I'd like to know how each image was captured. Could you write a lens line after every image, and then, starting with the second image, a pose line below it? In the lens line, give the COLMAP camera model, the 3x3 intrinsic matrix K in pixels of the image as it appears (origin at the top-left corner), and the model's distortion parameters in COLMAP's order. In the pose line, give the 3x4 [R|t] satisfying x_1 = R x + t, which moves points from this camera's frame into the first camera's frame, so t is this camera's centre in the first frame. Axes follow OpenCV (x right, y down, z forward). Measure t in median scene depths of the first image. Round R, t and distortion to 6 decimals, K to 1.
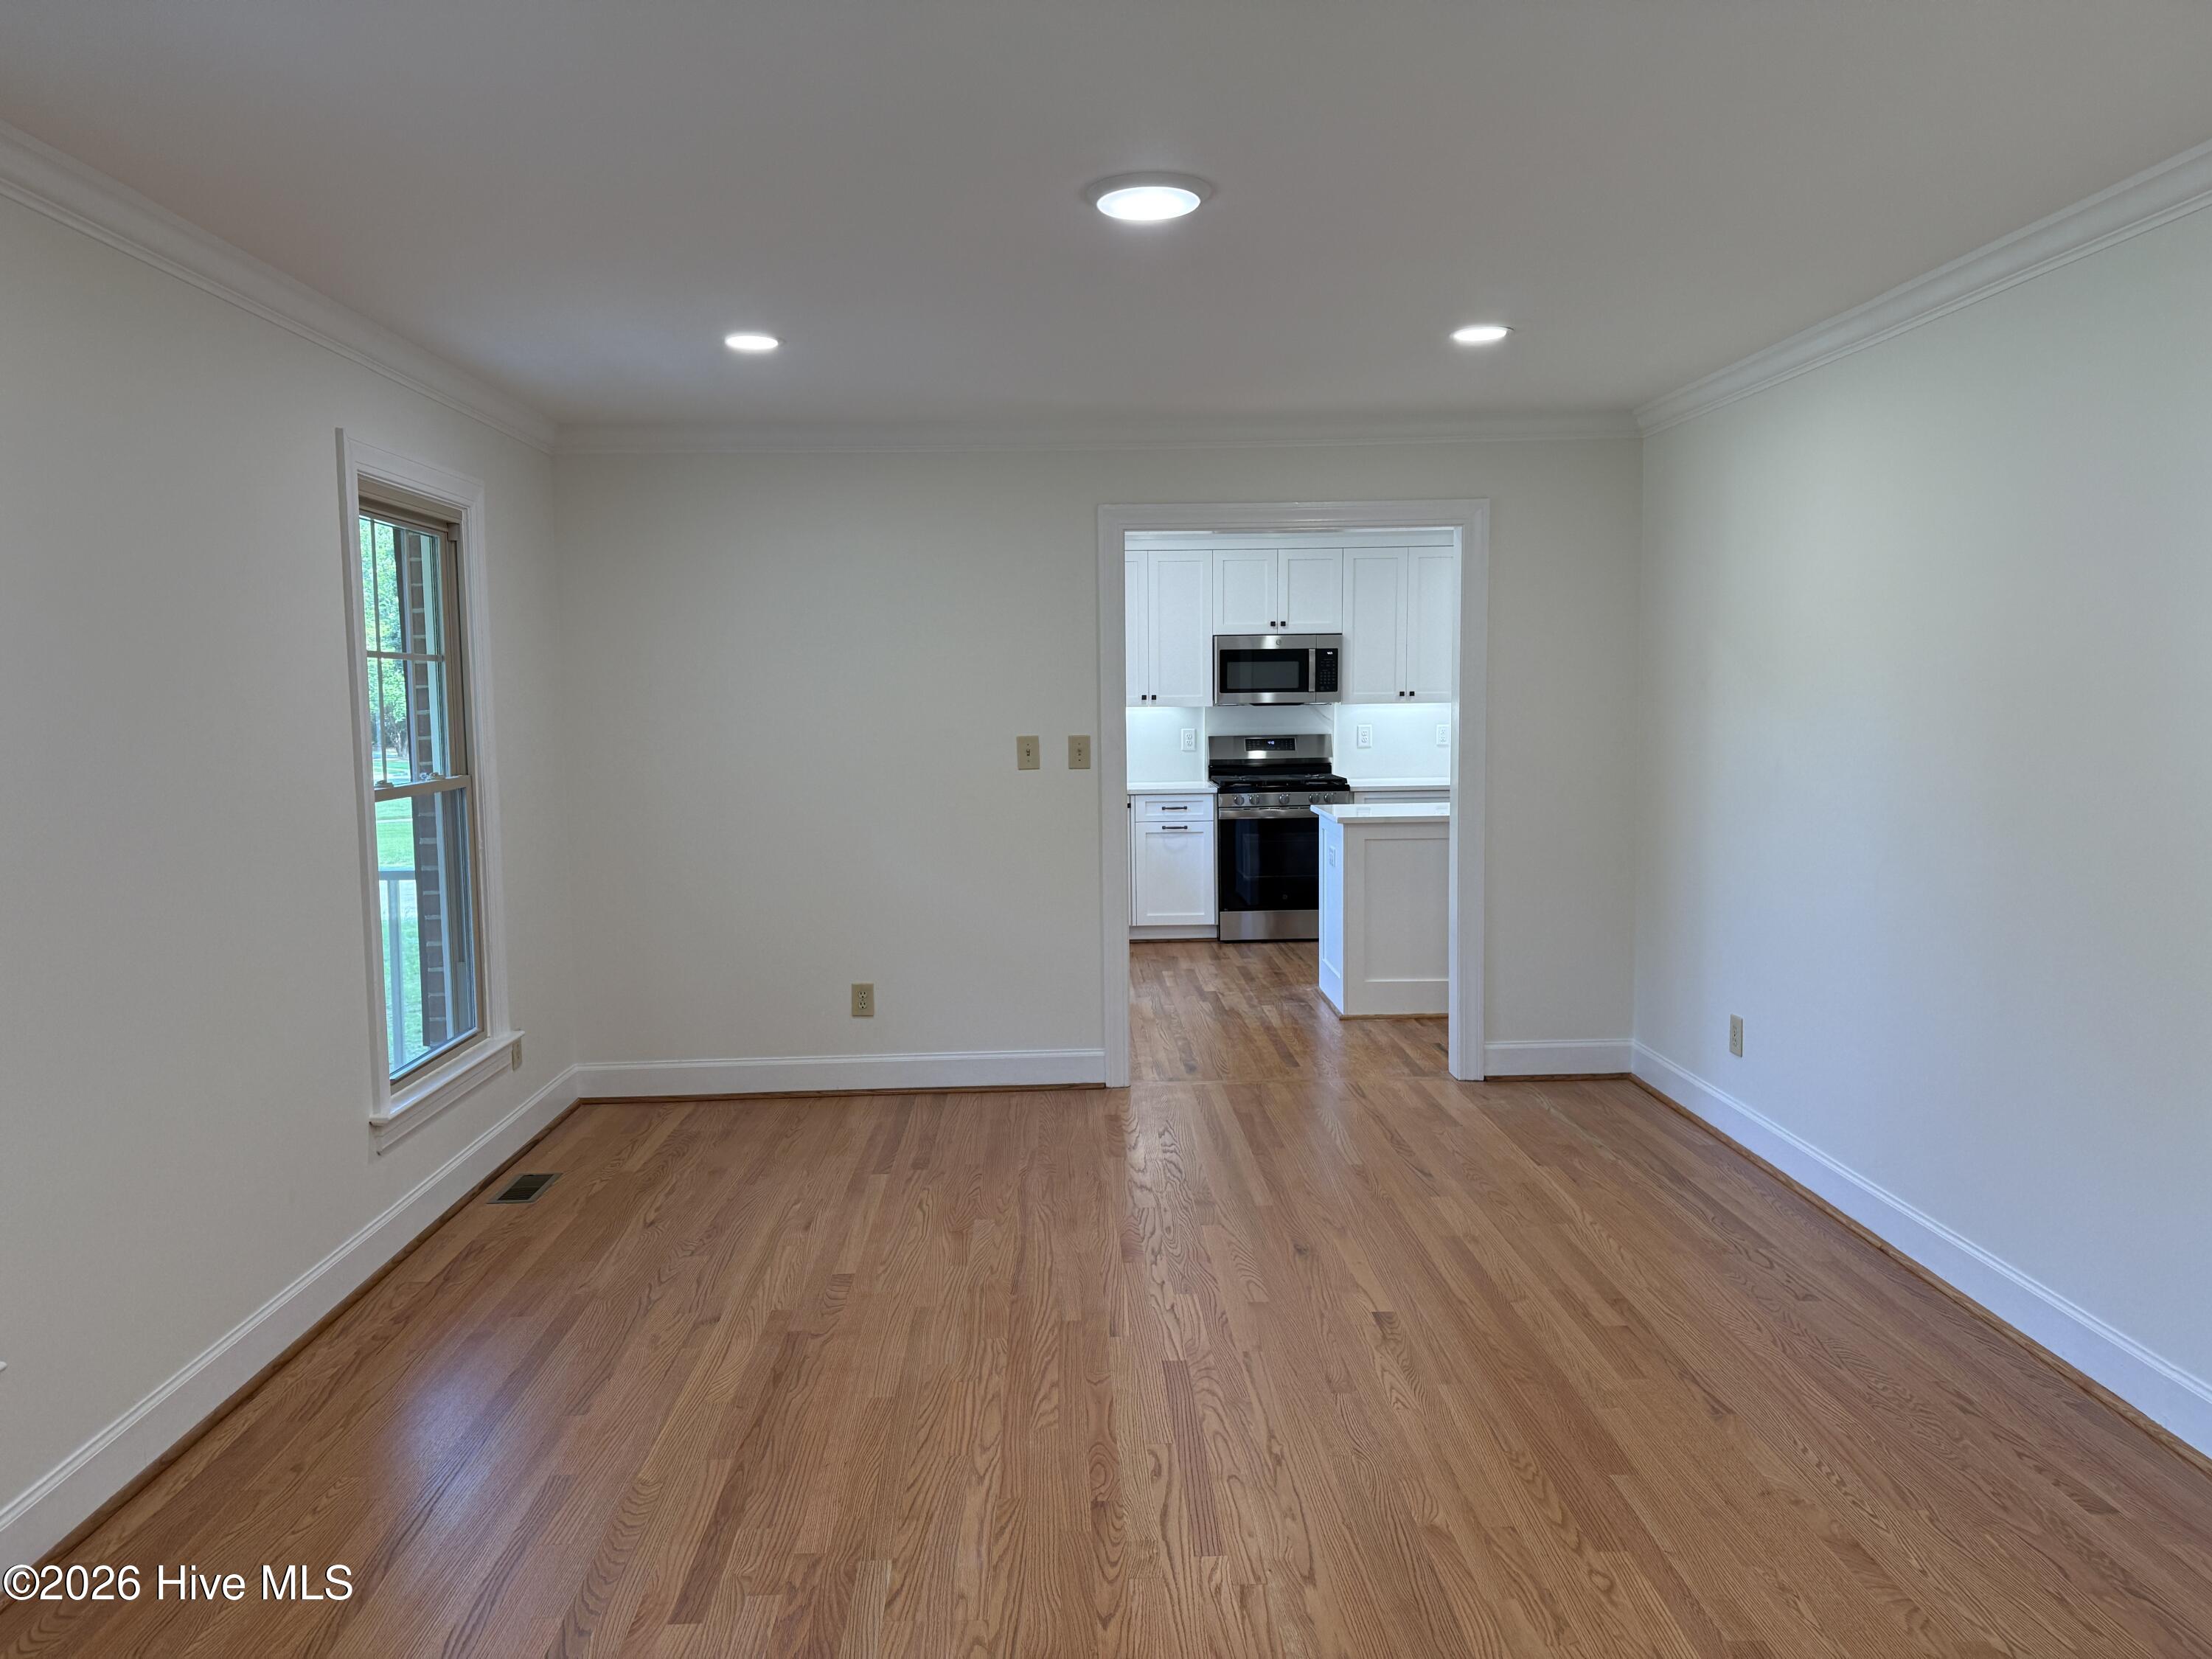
lens RADIAL K [[1560.4, 0, 1099.2], [0, 1560.4, 835.5], [0, 0, 1]] dist [0.079561, -0.094650]
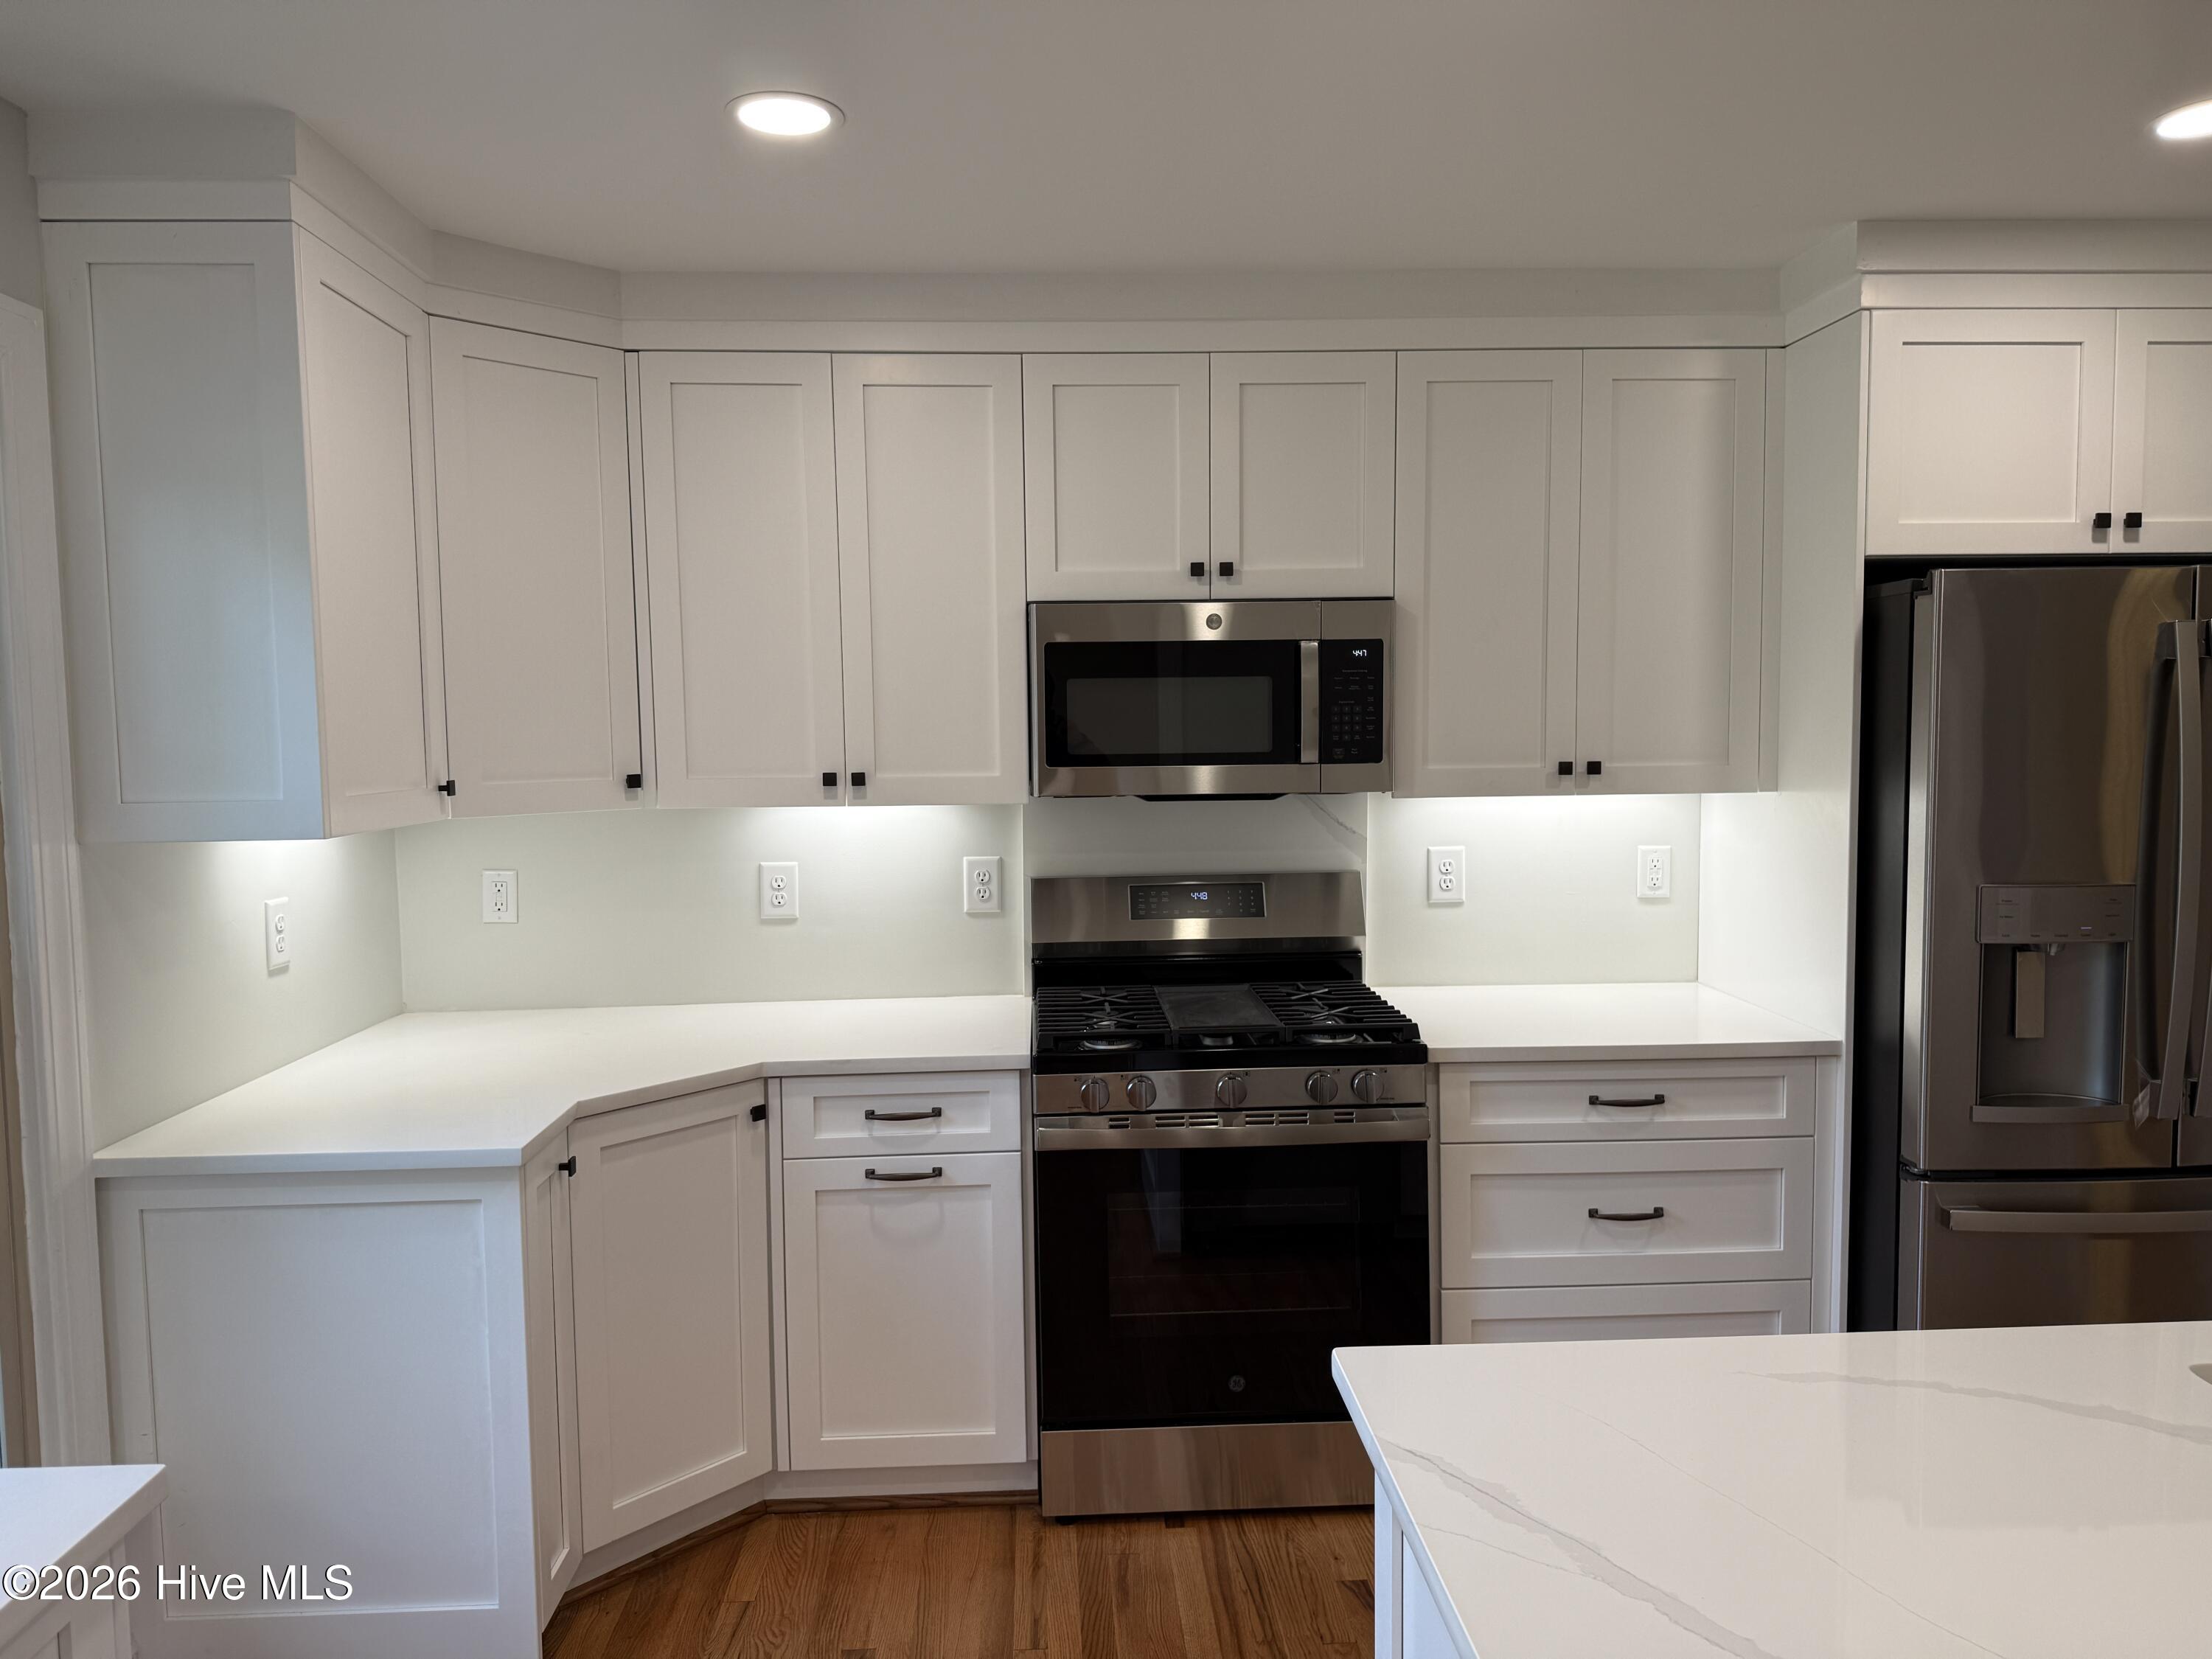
lens RADIAL K [[1560.4, 0, 1105.0], [0, 1560.4, 842.7], [0, 0, 1]] dist [0.079561, -0.094650]
pose [[0.999826, -0.004117, 0.018180, 0.084003], [0.004488, 0.999782, -0.020404, -0.067410], [-0.018092, 0.020482, 0.999627, 0.654386]]
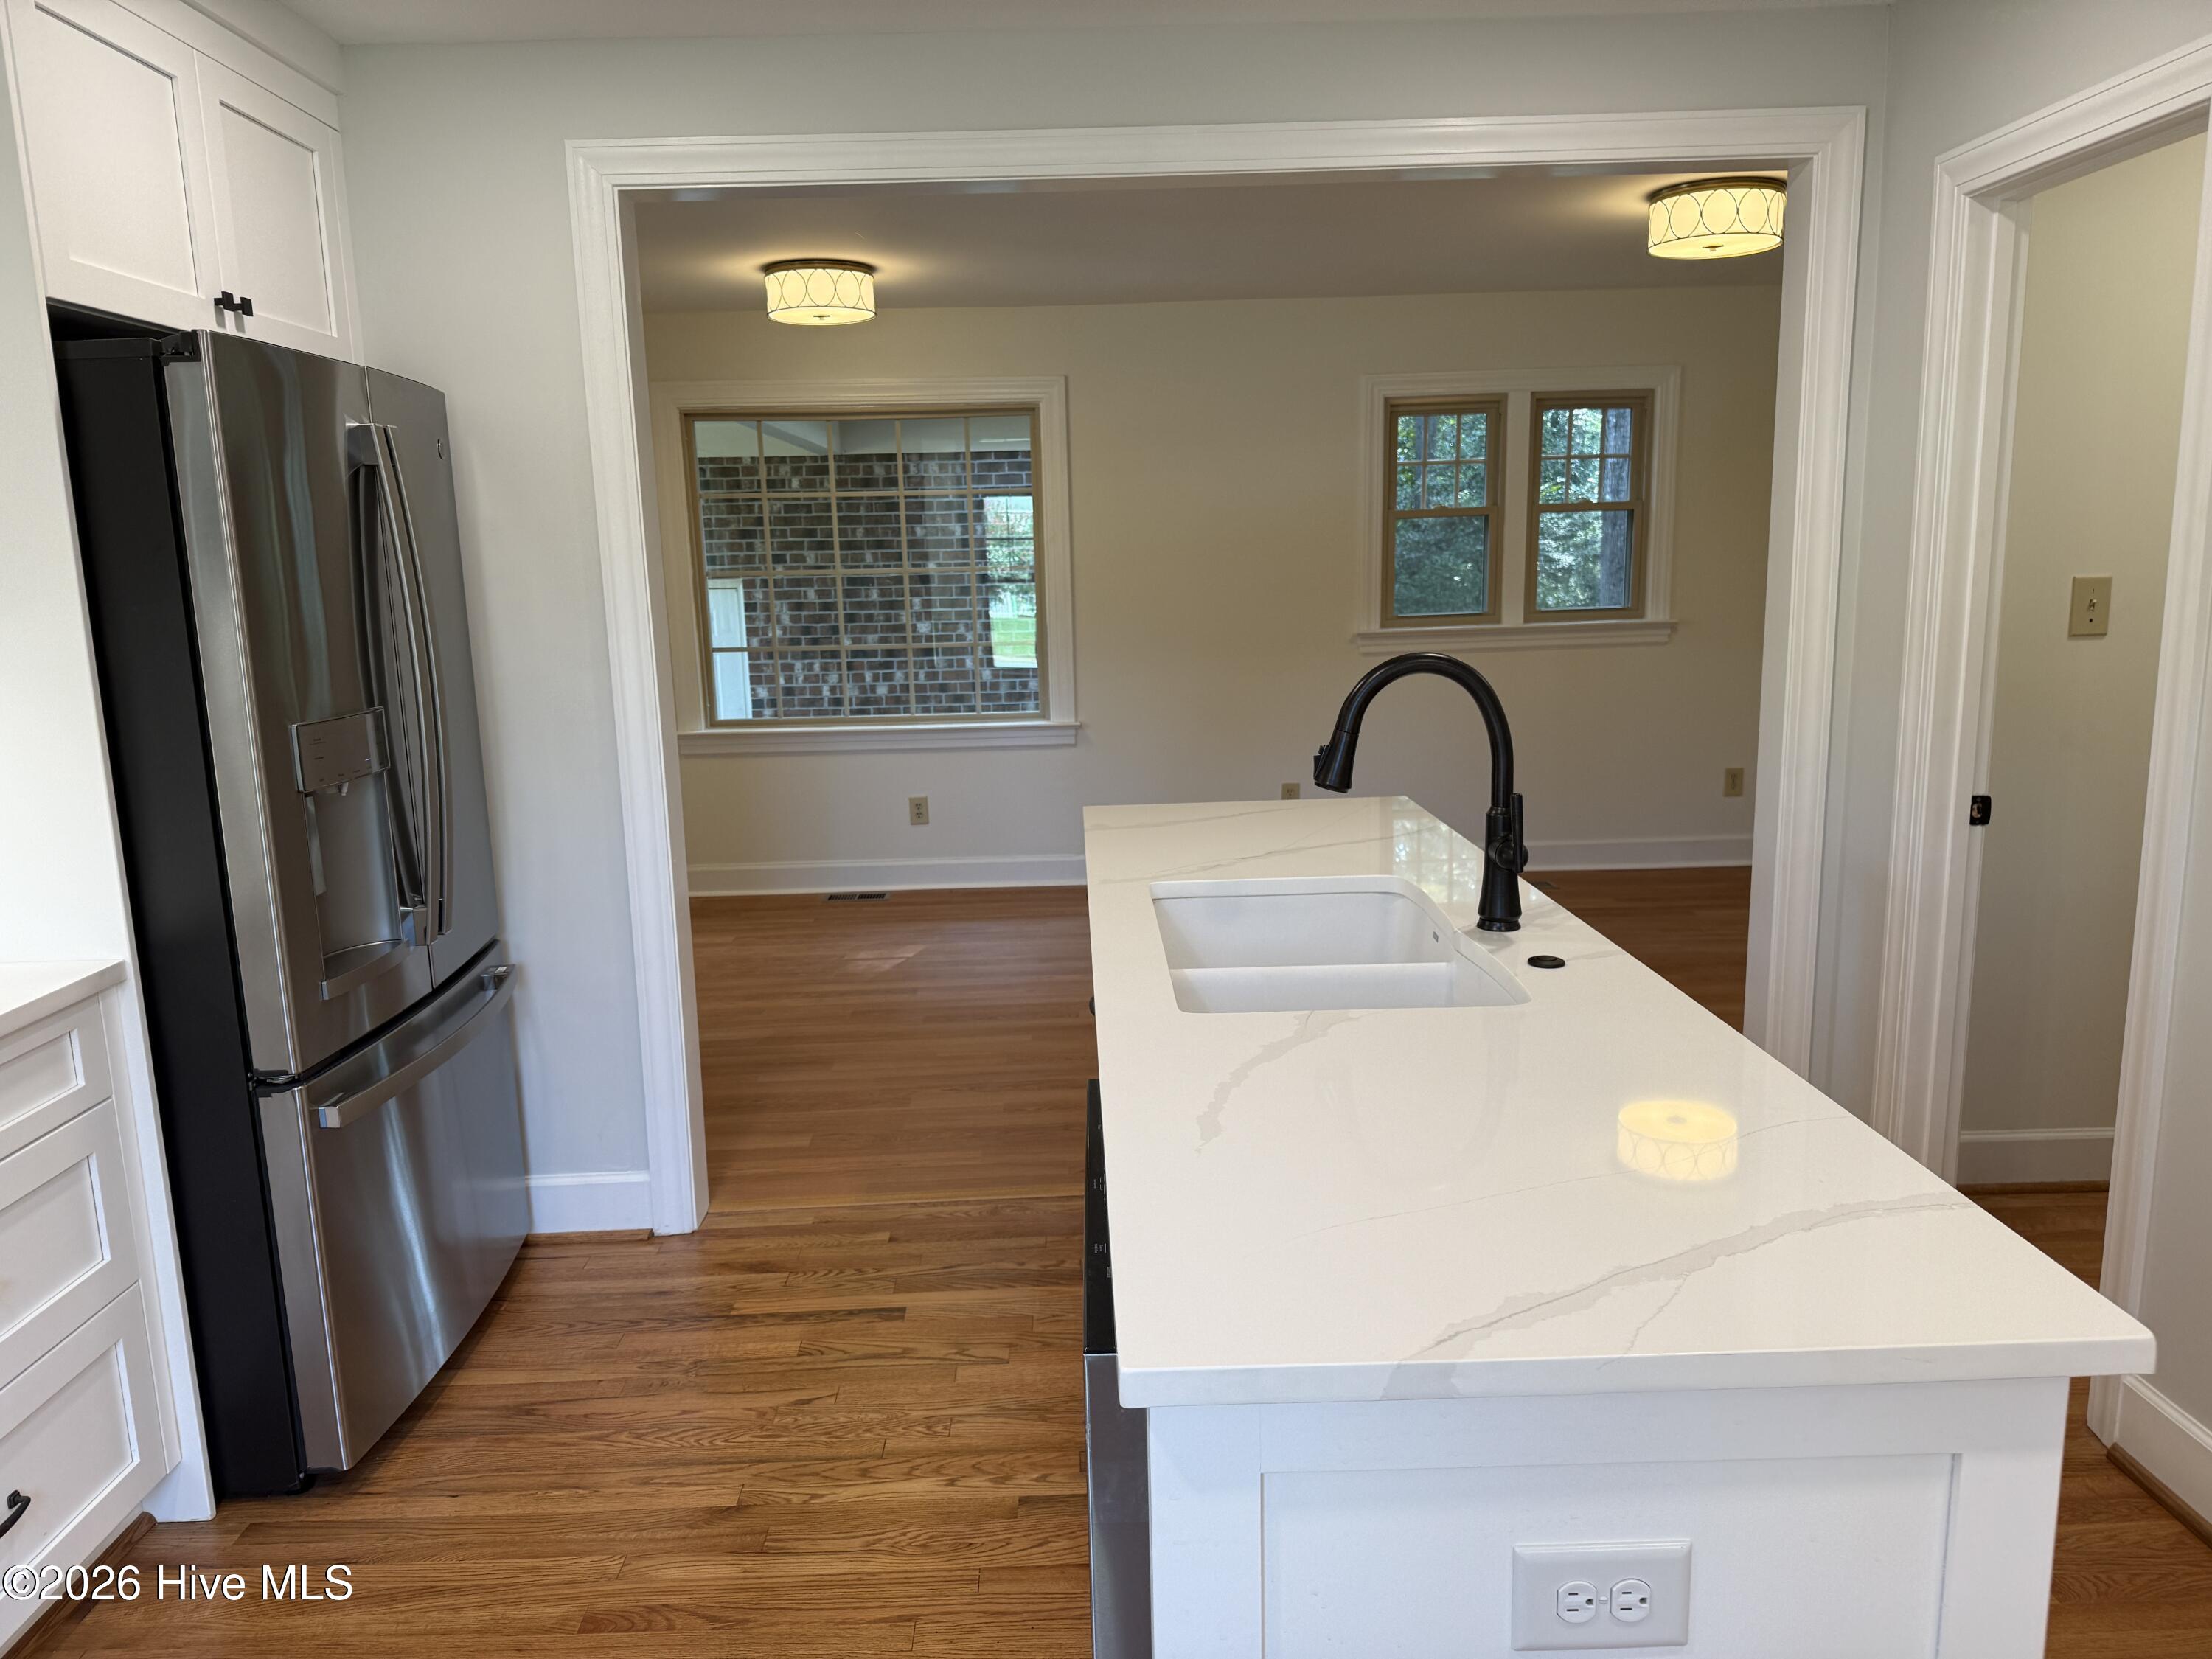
lens RADIAL K [[1560.4, 0, 1099.7], [0, 1560.4, 817.8], [0, 0, 1]] dist [0.079561, -0.094650]
pose [[0.006935, -0.160908, 0.986945, 0.001634], [0.124416, 0.979439, 0.158810, -0.074379], [-0.992206, 0.121690, 0.026812, 0.824597]]
